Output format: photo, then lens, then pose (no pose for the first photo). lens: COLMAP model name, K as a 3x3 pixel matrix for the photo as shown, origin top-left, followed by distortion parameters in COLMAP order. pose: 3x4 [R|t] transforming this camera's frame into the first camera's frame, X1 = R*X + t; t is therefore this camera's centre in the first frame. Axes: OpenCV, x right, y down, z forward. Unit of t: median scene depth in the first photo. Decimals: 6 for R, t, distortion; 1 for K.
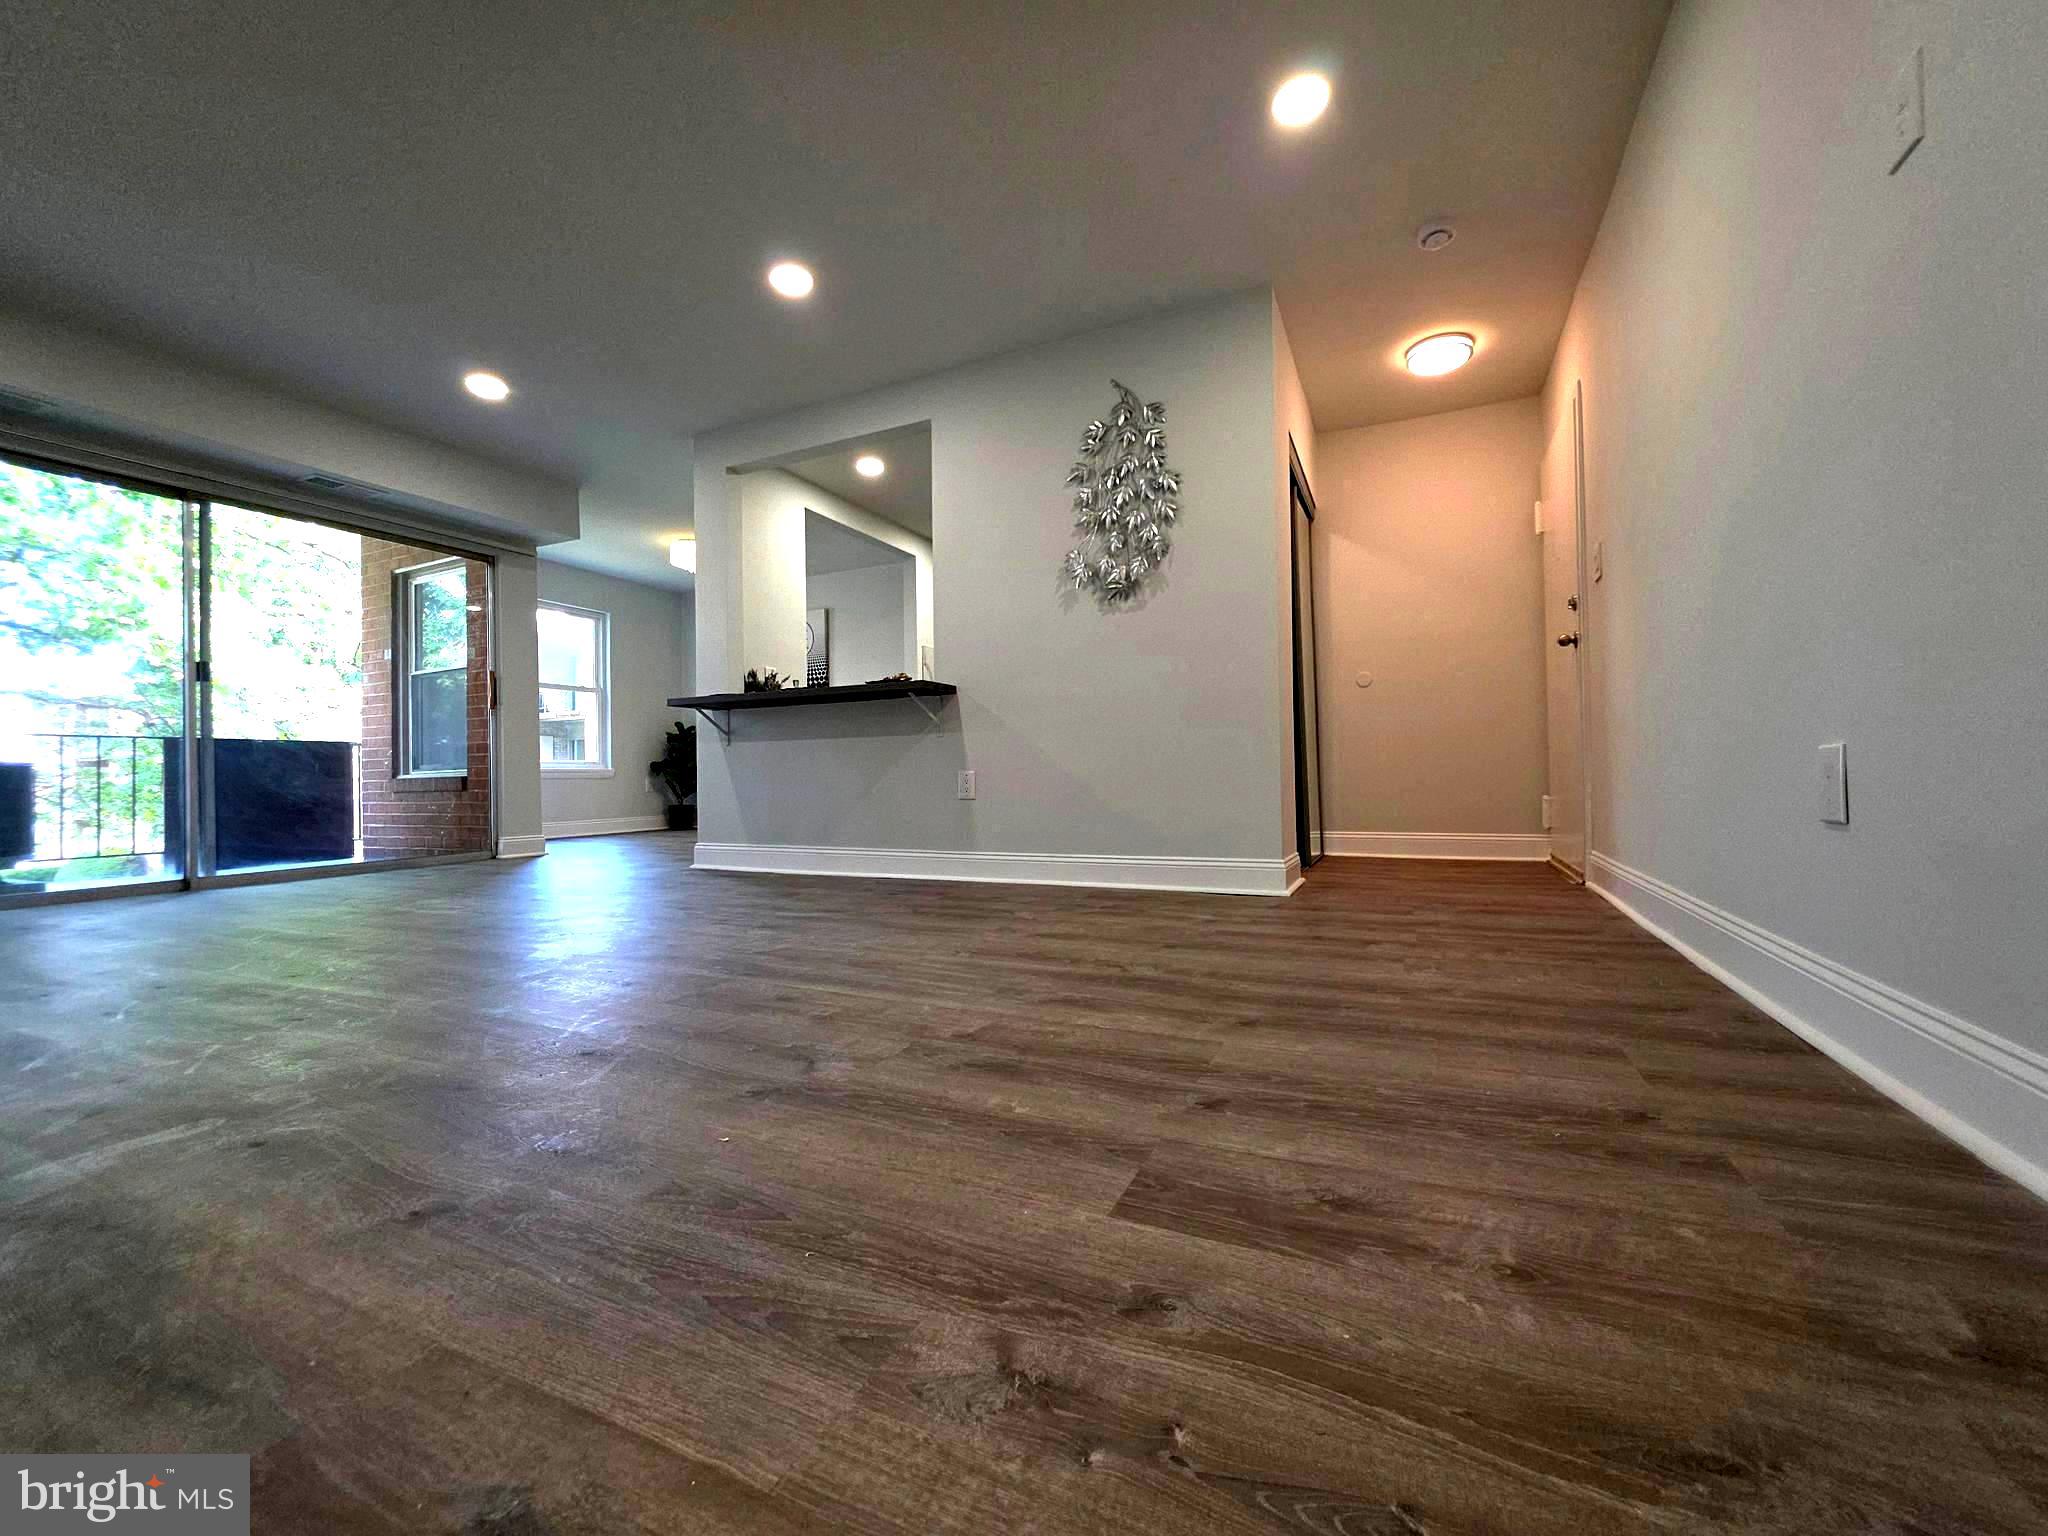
lens RADIAL K [[824.0, 0, 1011.8], [0, 824.0, 768.4], [0, 0, 1]] dist [0.002137, 0.000111]
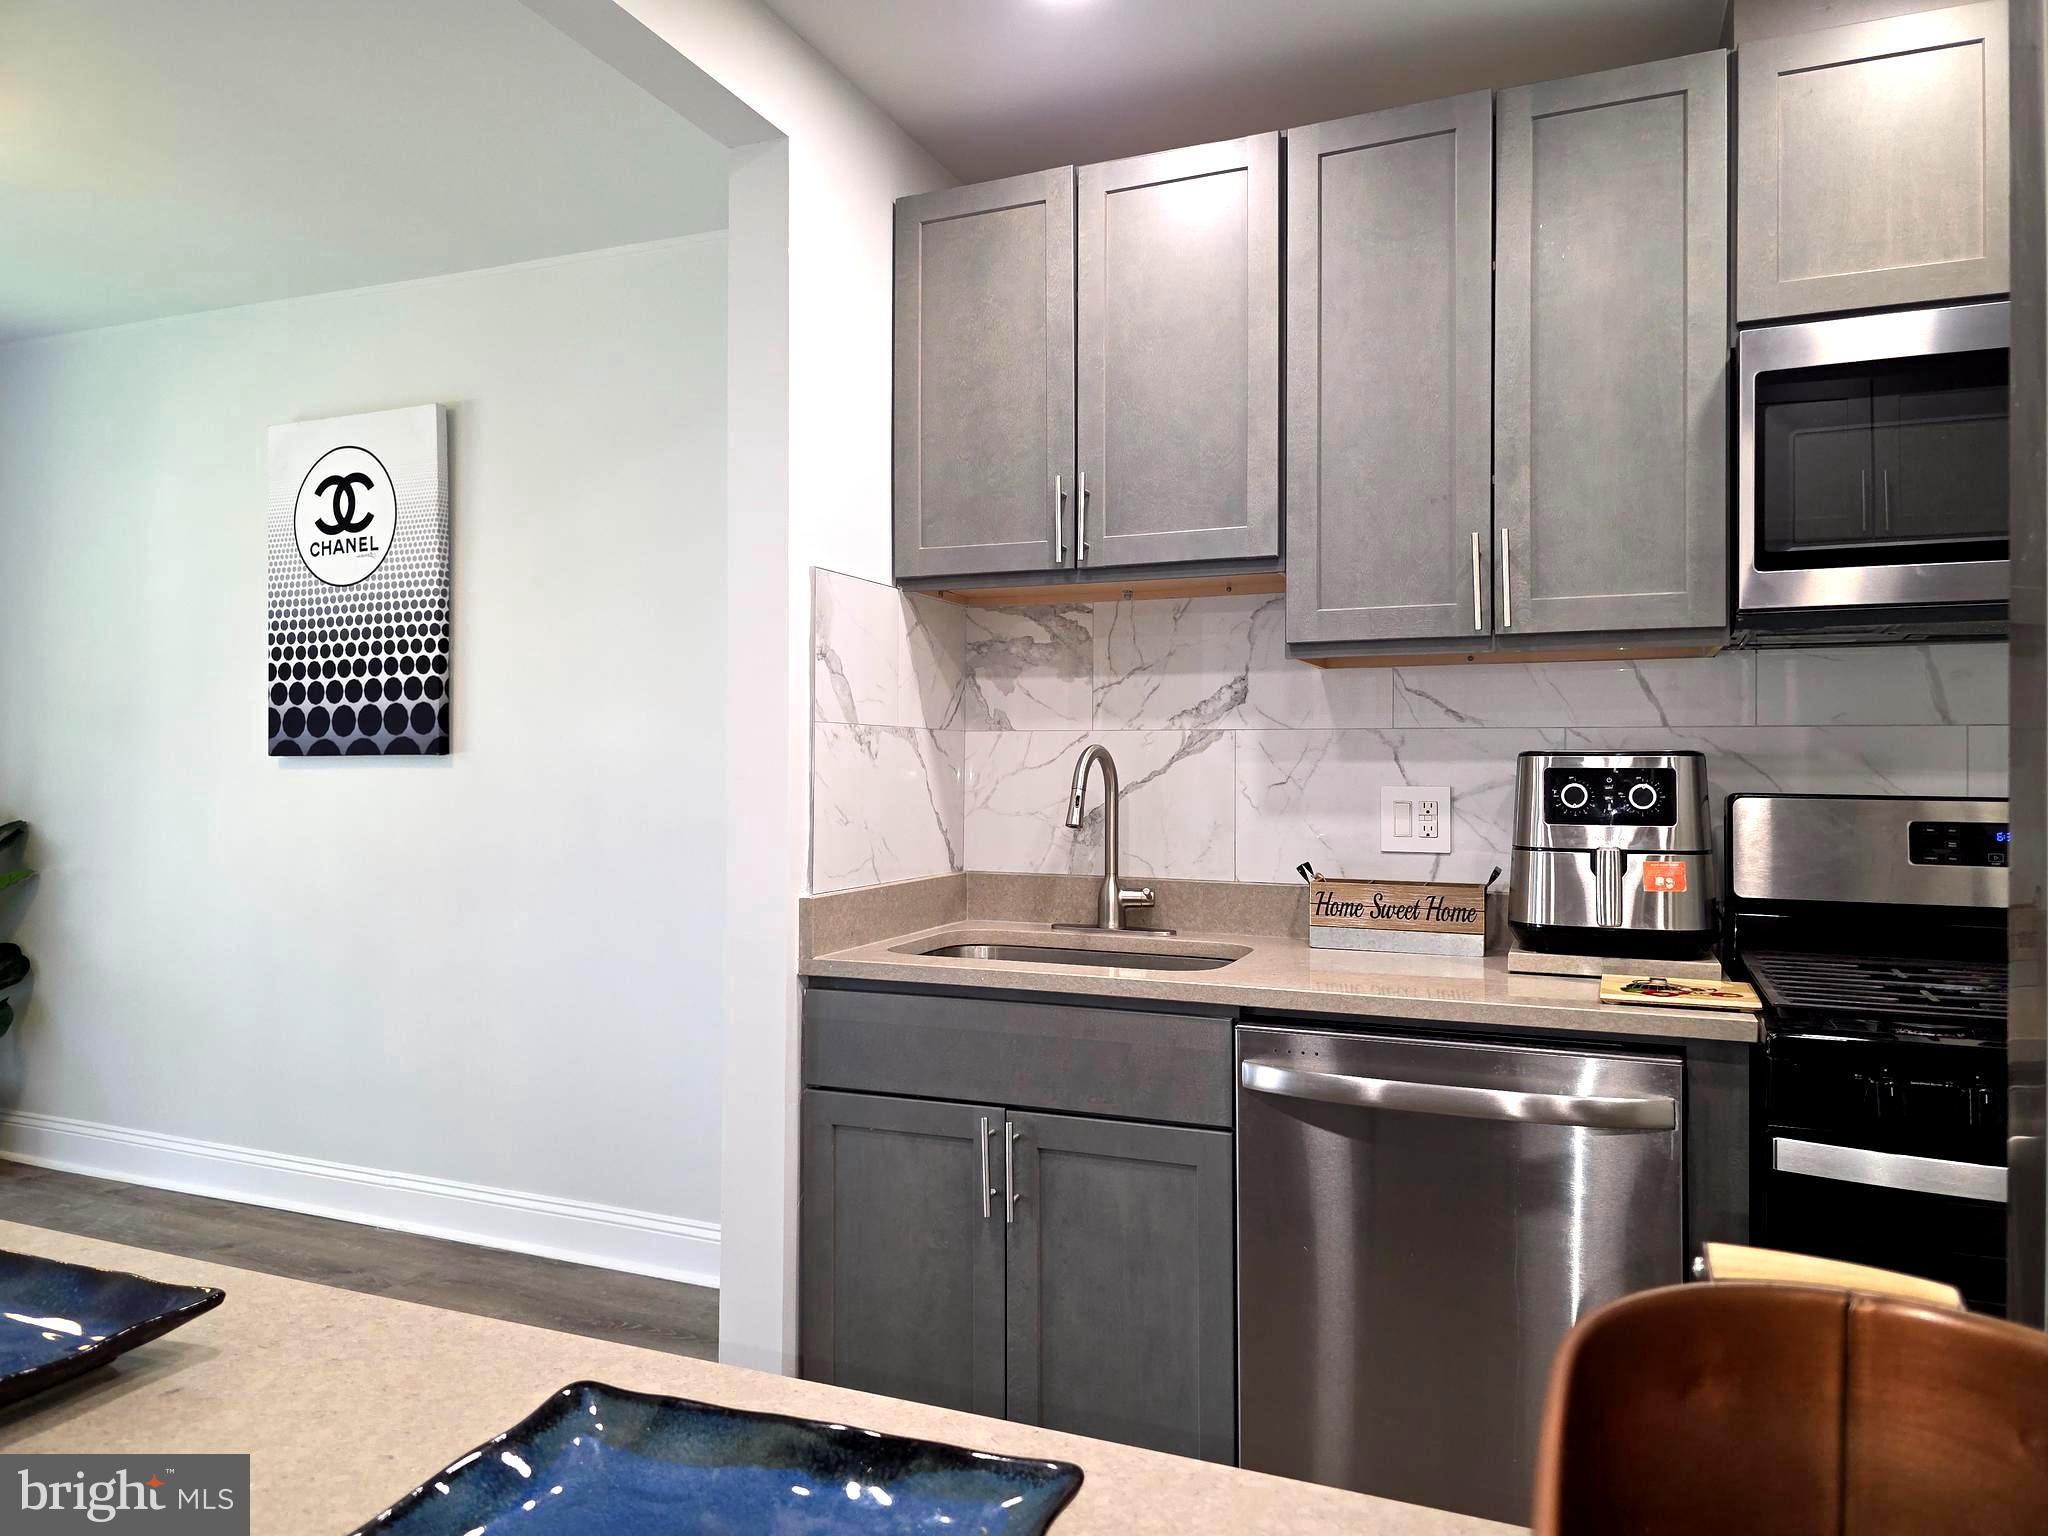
lens RADIAL K [[1379.8, 0, 1026.4], [0, 1379.8, 760.4], [0, 0, 1]] dist [0.078807, -0.080232]
pose [[0.997944, 0.022063, 0.060175, -0.196152], [-0.022628, 0.999706, 0.008733, -0.275432], [-0.059965, -0.010076, 0.998150, 1.694770]]
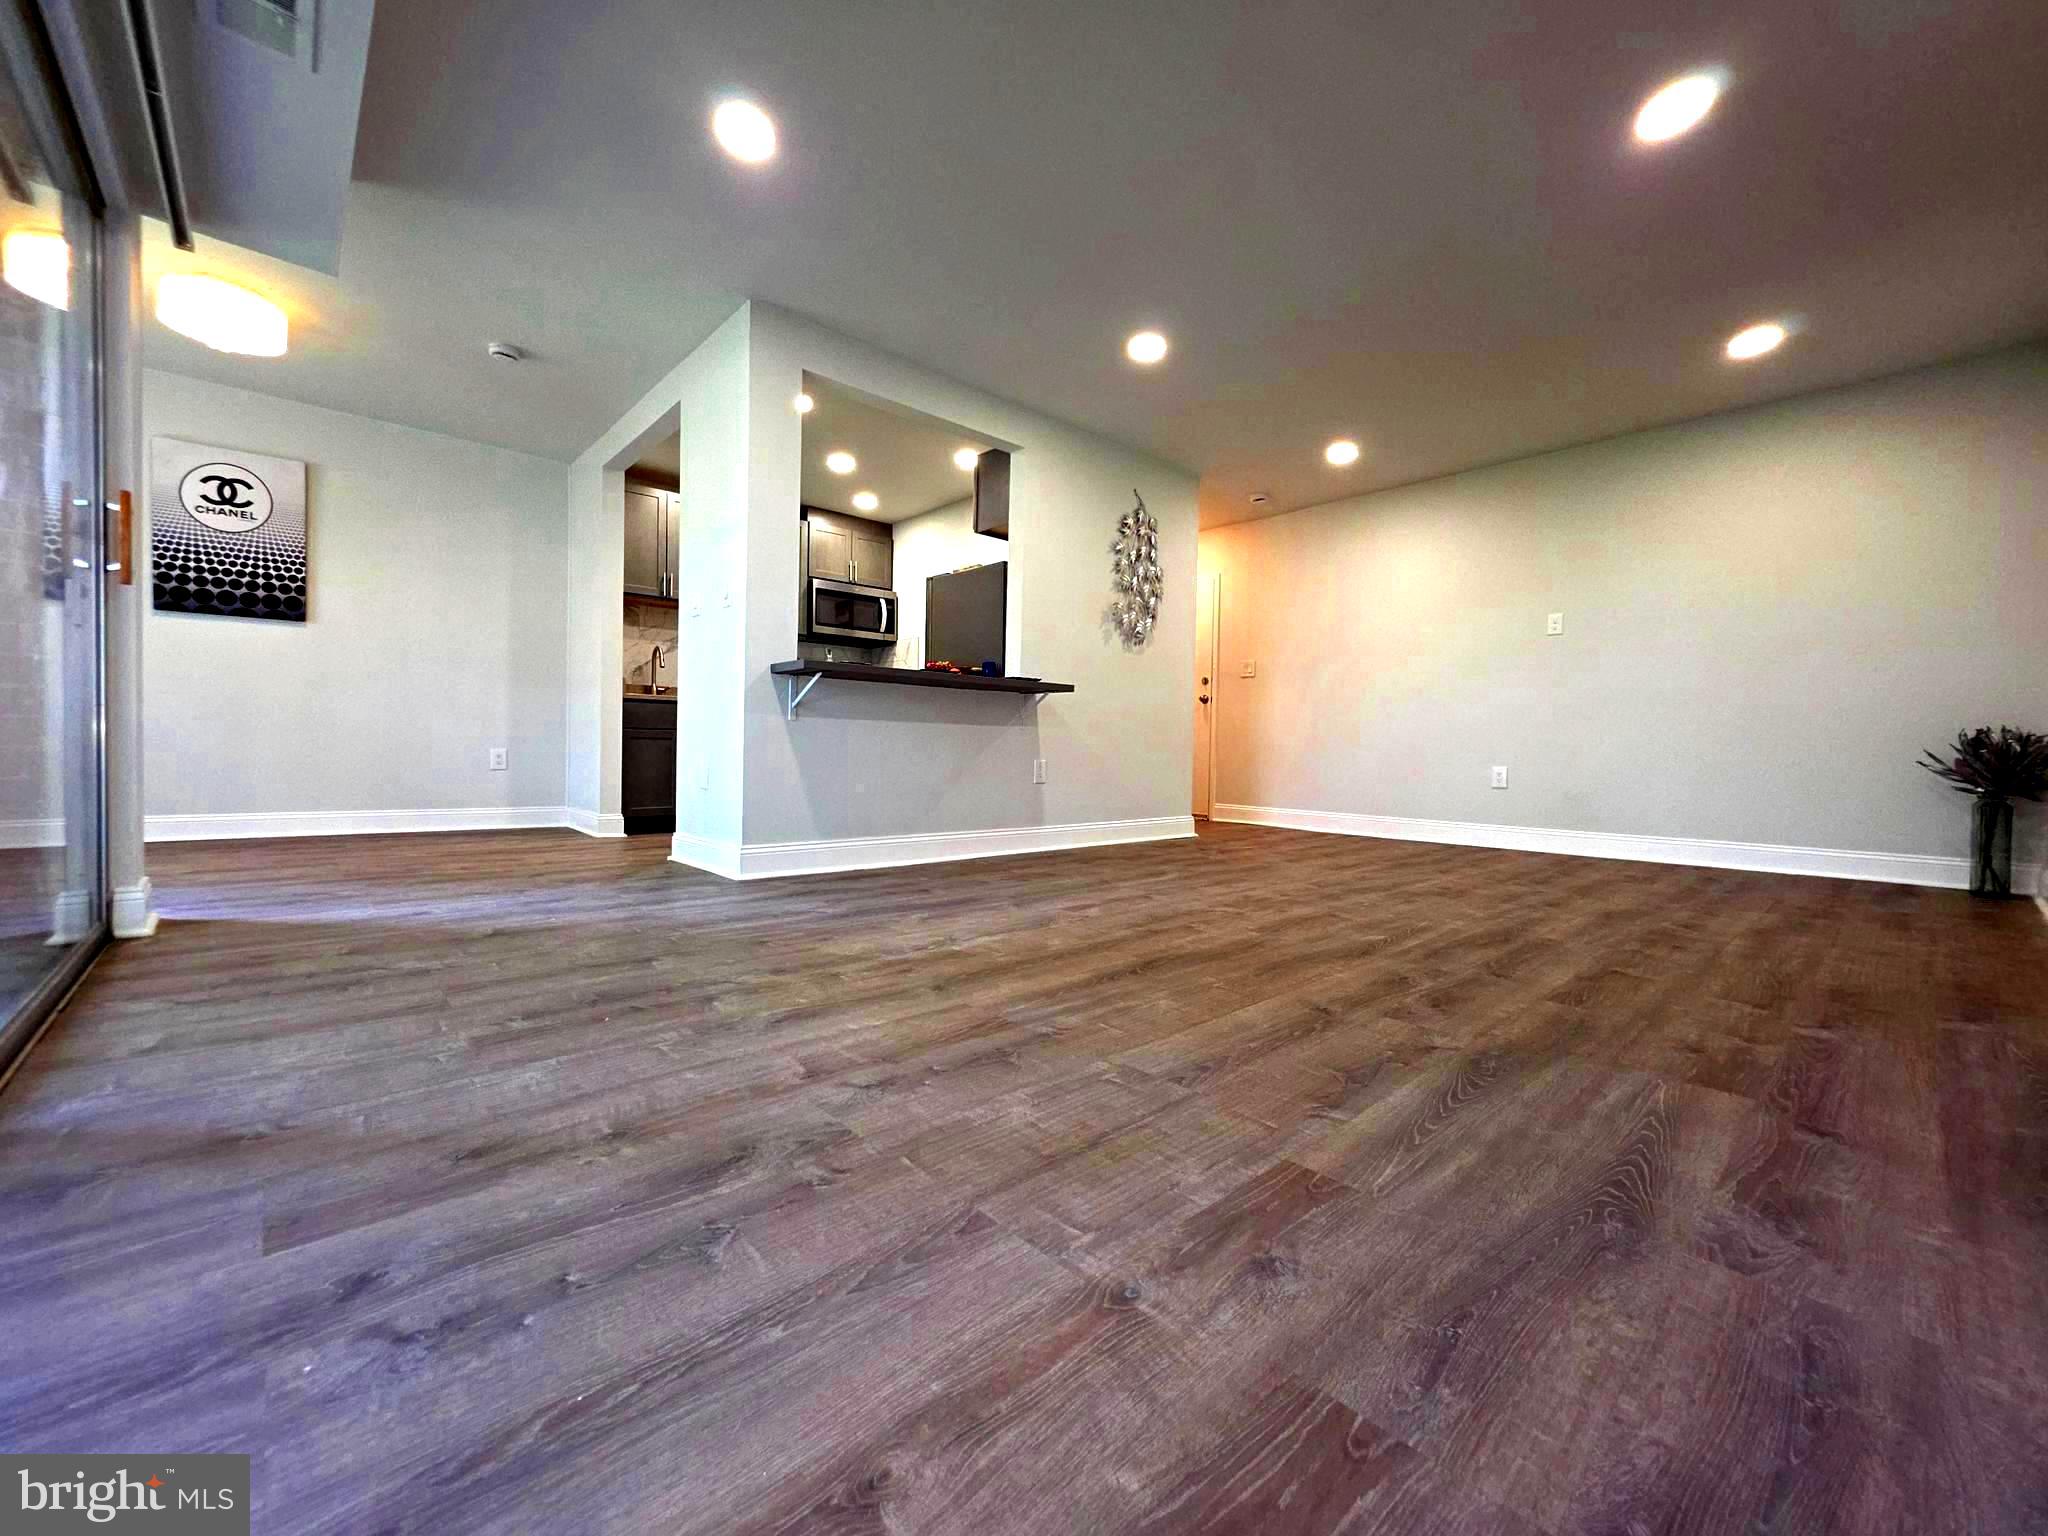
lens RADIAL K [[817.6, 0, 1022.6], [0, 817.6, 764.9], [0, 0, 1]] dist [0.002876, -0.000229]
pose [[0.369131, 0.003690, 0.929370, -1.860685], [-0.033904, 0.999380, 0.009498, 0.001759], [-0.928759, -0.035015, 0.369028, 0.931744]]
